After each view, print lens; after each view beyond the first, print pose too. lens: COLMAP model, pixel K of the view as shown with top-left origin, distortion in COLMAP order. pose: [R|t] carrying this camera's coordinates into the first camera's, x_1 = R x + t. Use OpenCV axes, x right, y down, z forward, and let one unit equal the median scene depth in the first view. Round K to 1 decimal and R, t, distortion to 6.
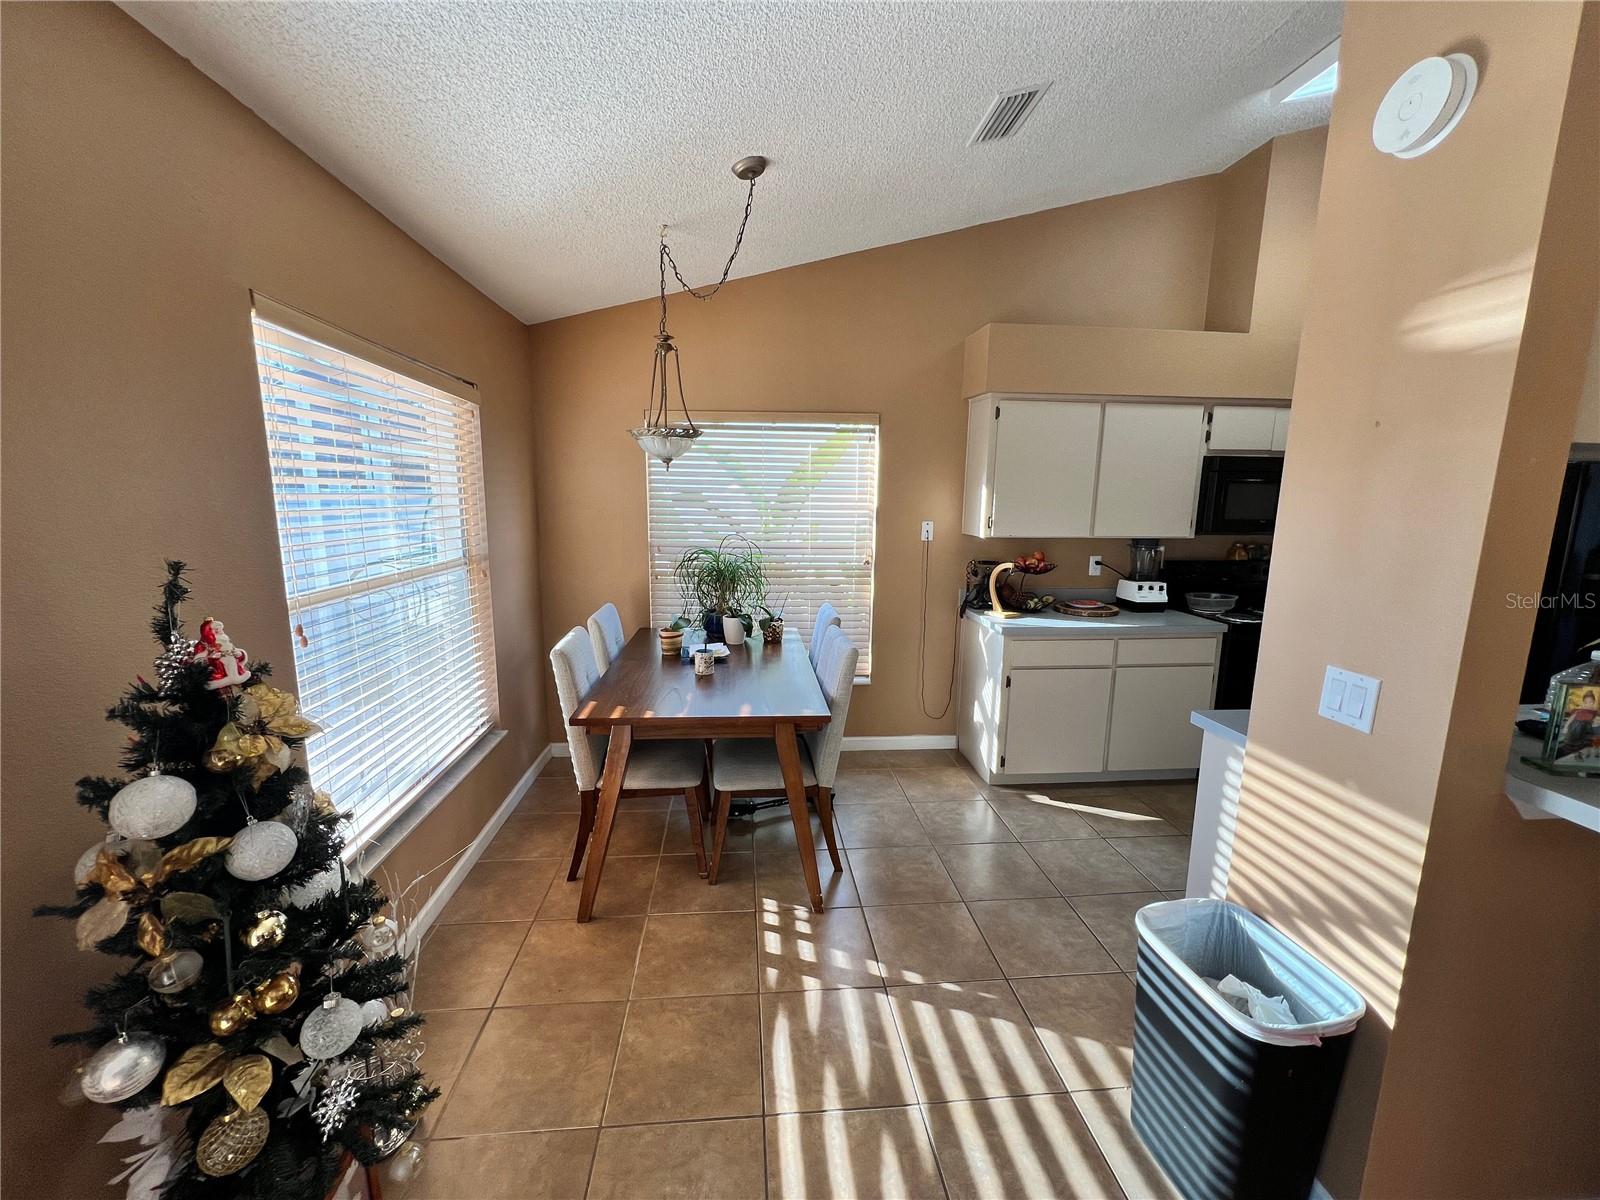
lens RADIAL K [[640.4, 0, 798.2], [0, 640.4, 600.4], [0, 0, 1]] dist [-0.001013, 0.000550]
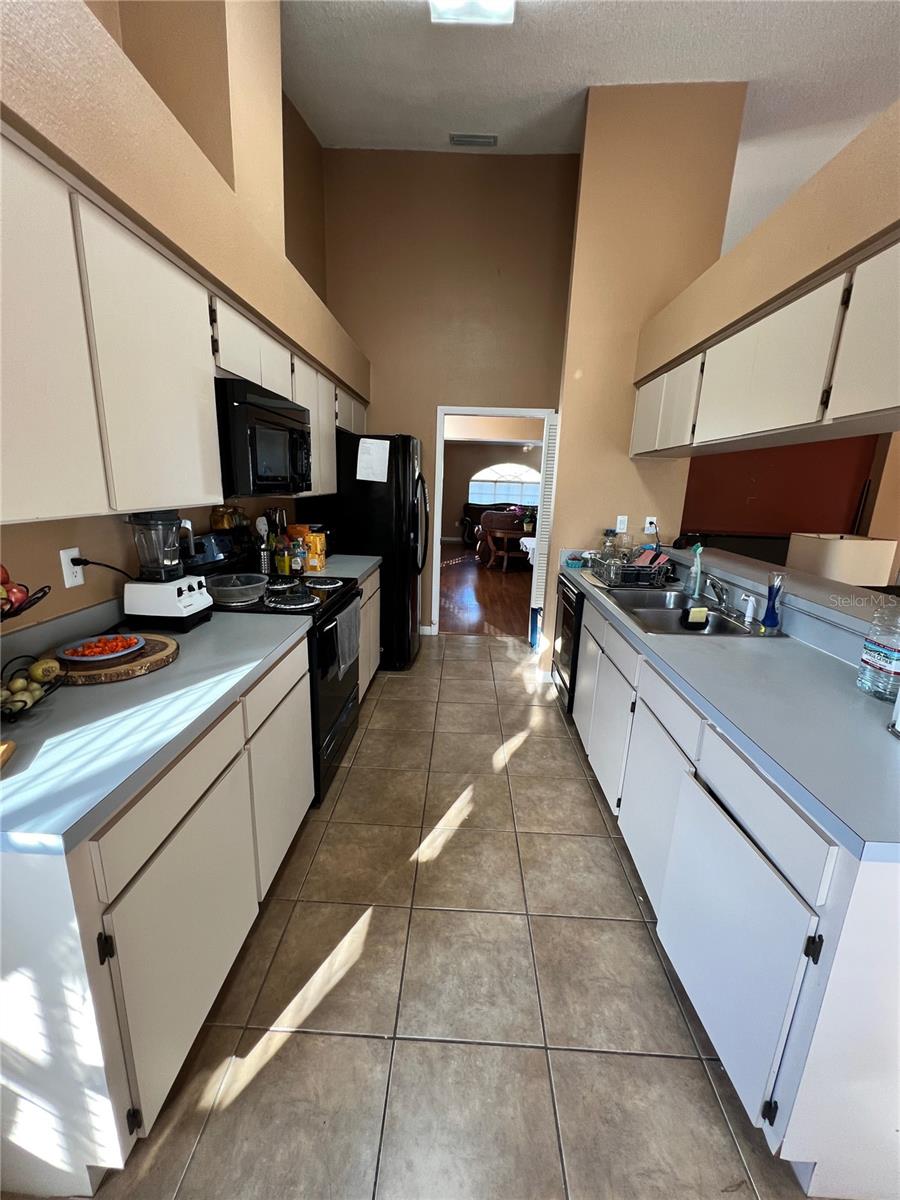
lens RADIAL K [[480.3, 0, 449.0], [0, 480.3, 598.1], [0, 0, 1]] dist [-0.001013, 0.000550]
pose [[0.128559, -0.240984, 0.961977, 0.138130], [0.129782, 0.965772, 0.224590, -0.087126], [-0.983173, 0.095974, 0.155434, 0.717456]]
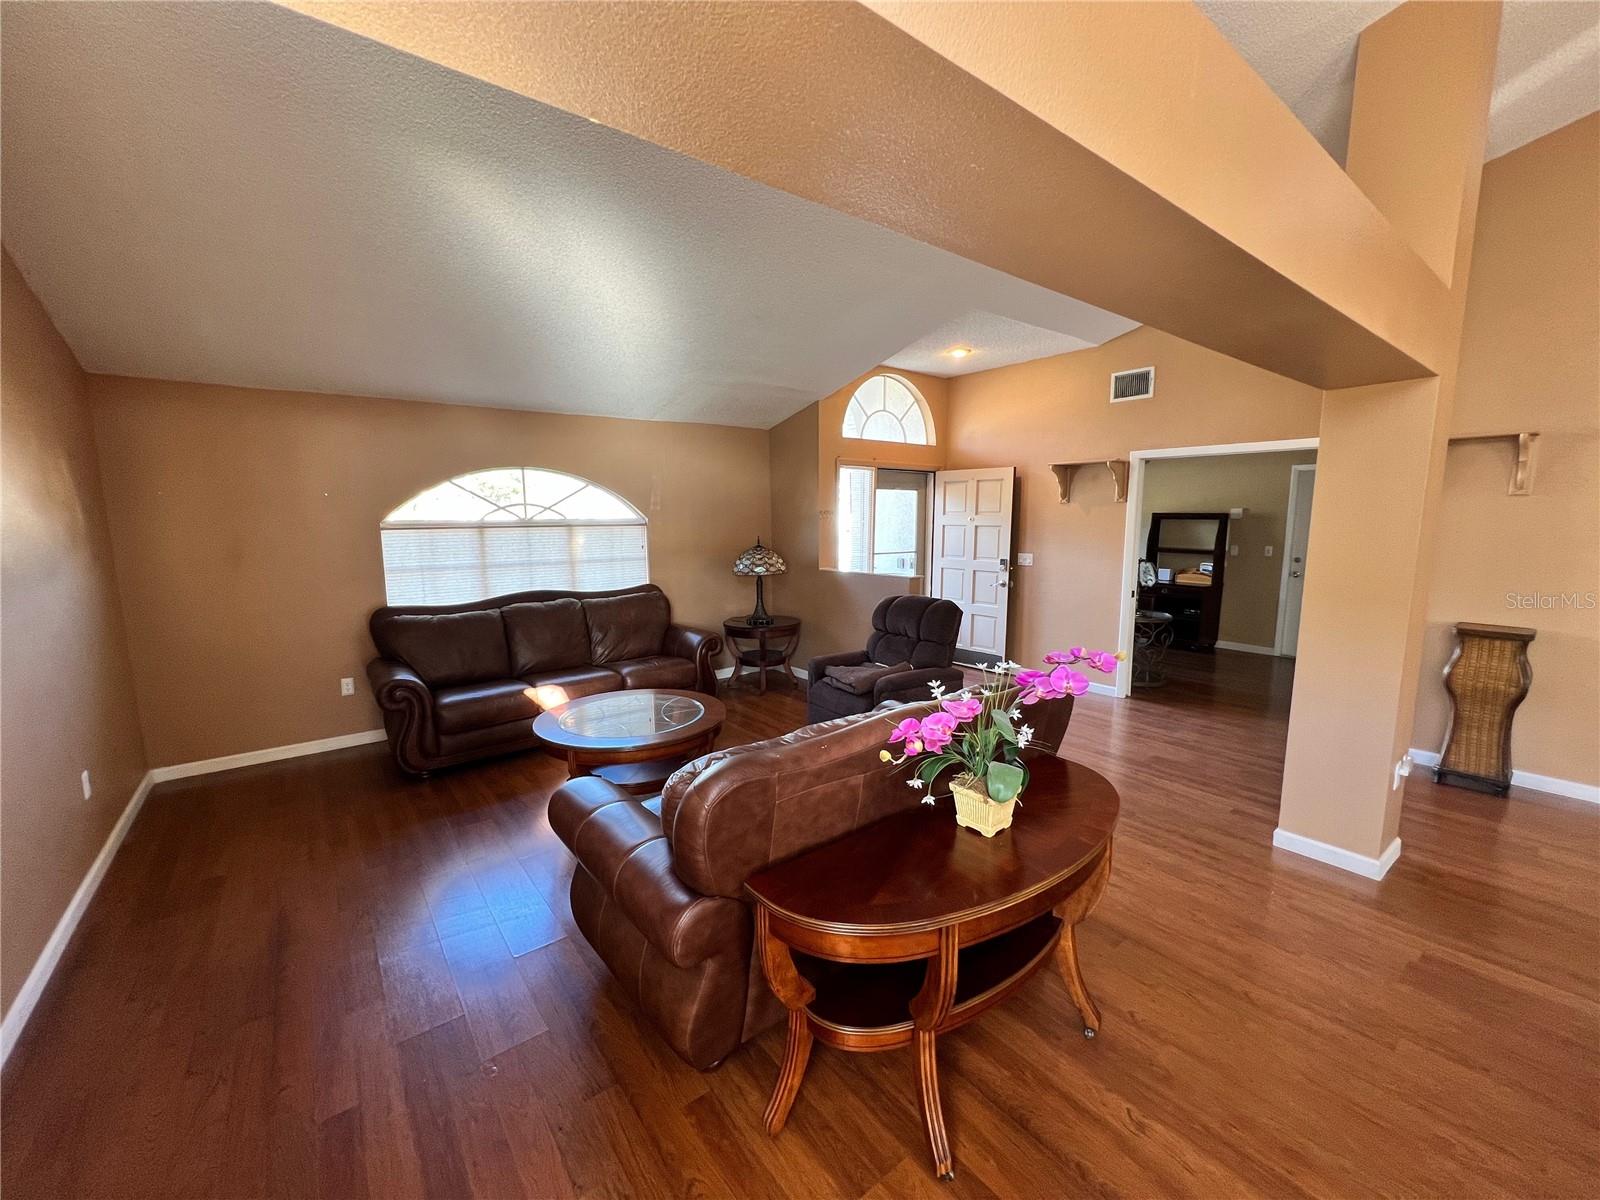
lens RADIAL K [[644.3, 0, 800.0], [0, 644.3, 600.0], [0, 0, 1]] dist [-0.009035, 0.000014]
pose [[-0.538654, -0.120382, 0.833882, 2.175185], [0.136562, 0.964177, 0.227406, -0.143813], [-0.831386, 0.236370, -0.502918, 1.014048]]
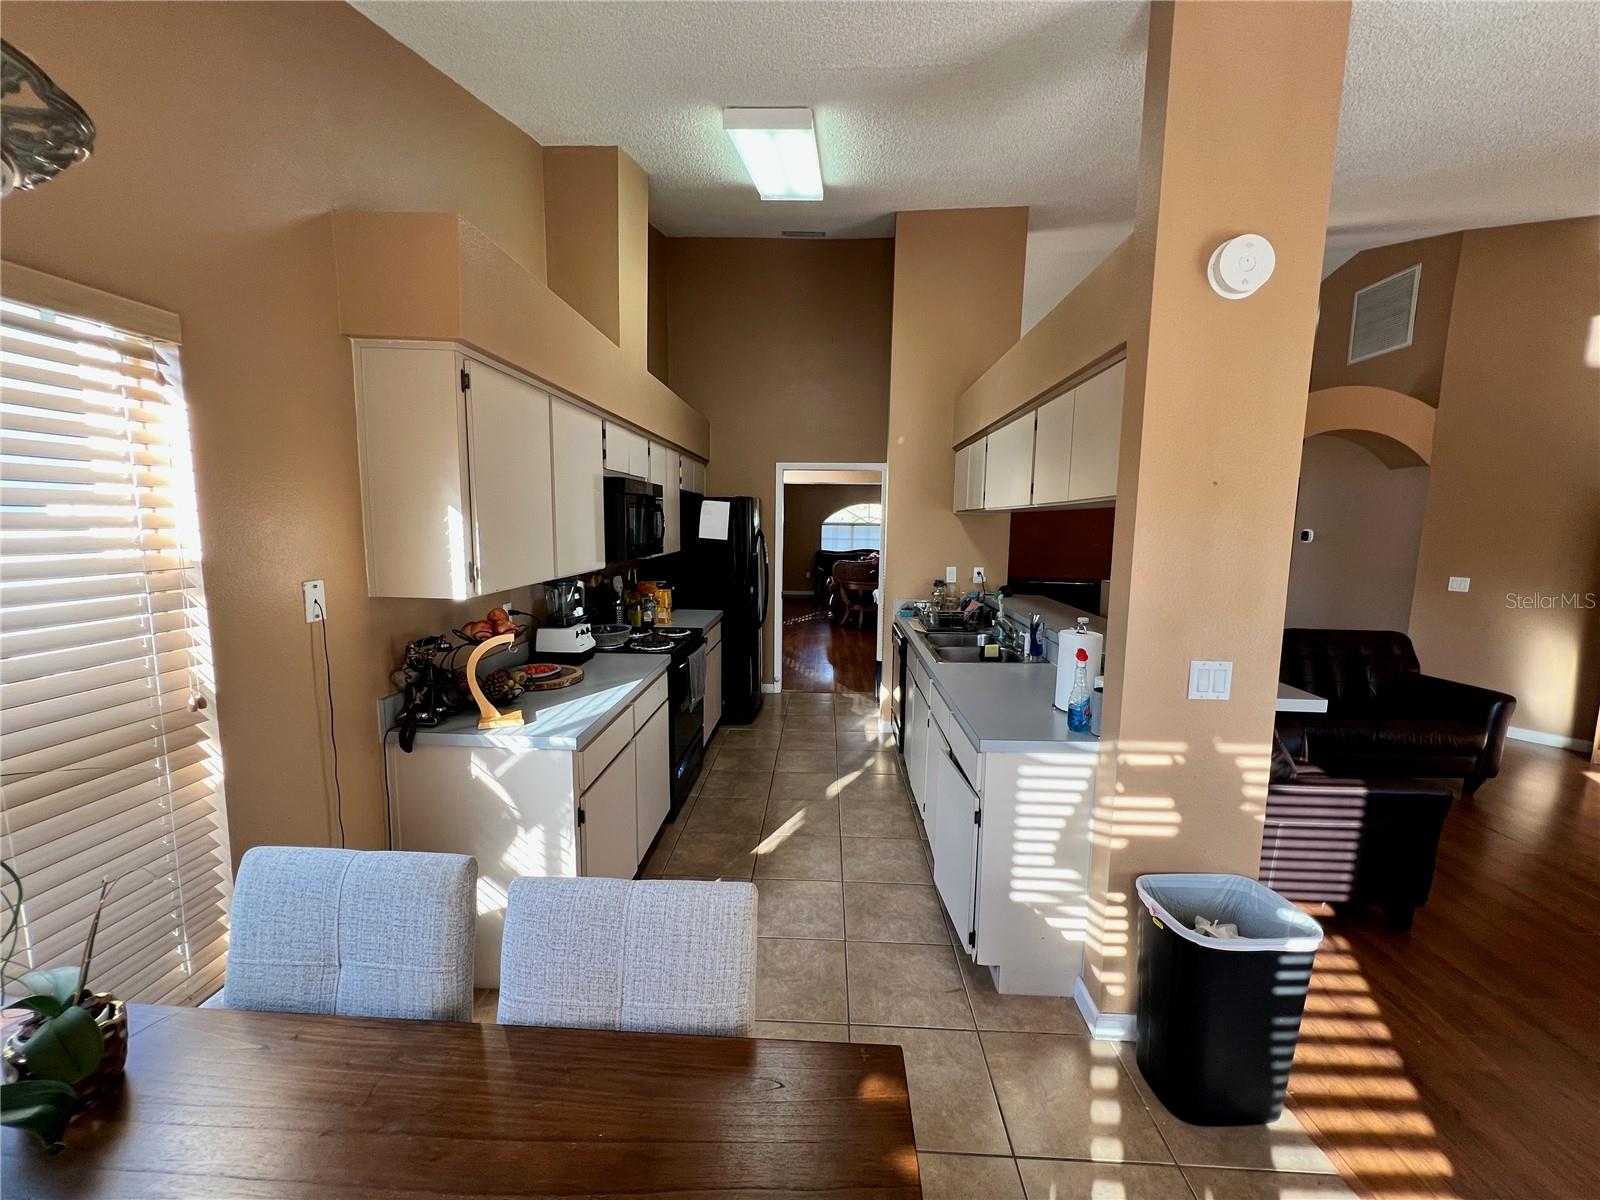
lens RADIAL K [[640.4, 0, 798.2], [0, 640.4, 600.4], [0, 0, 1]] dist [-0.001013, 0.000550]
pose [[0.136685, -0.134814, 0.981398, -0.227247], [0.150426, 0.982032, 0.113951, -0.118055], [-0.979127, 0.132053, 0.154508, 0.627416]]
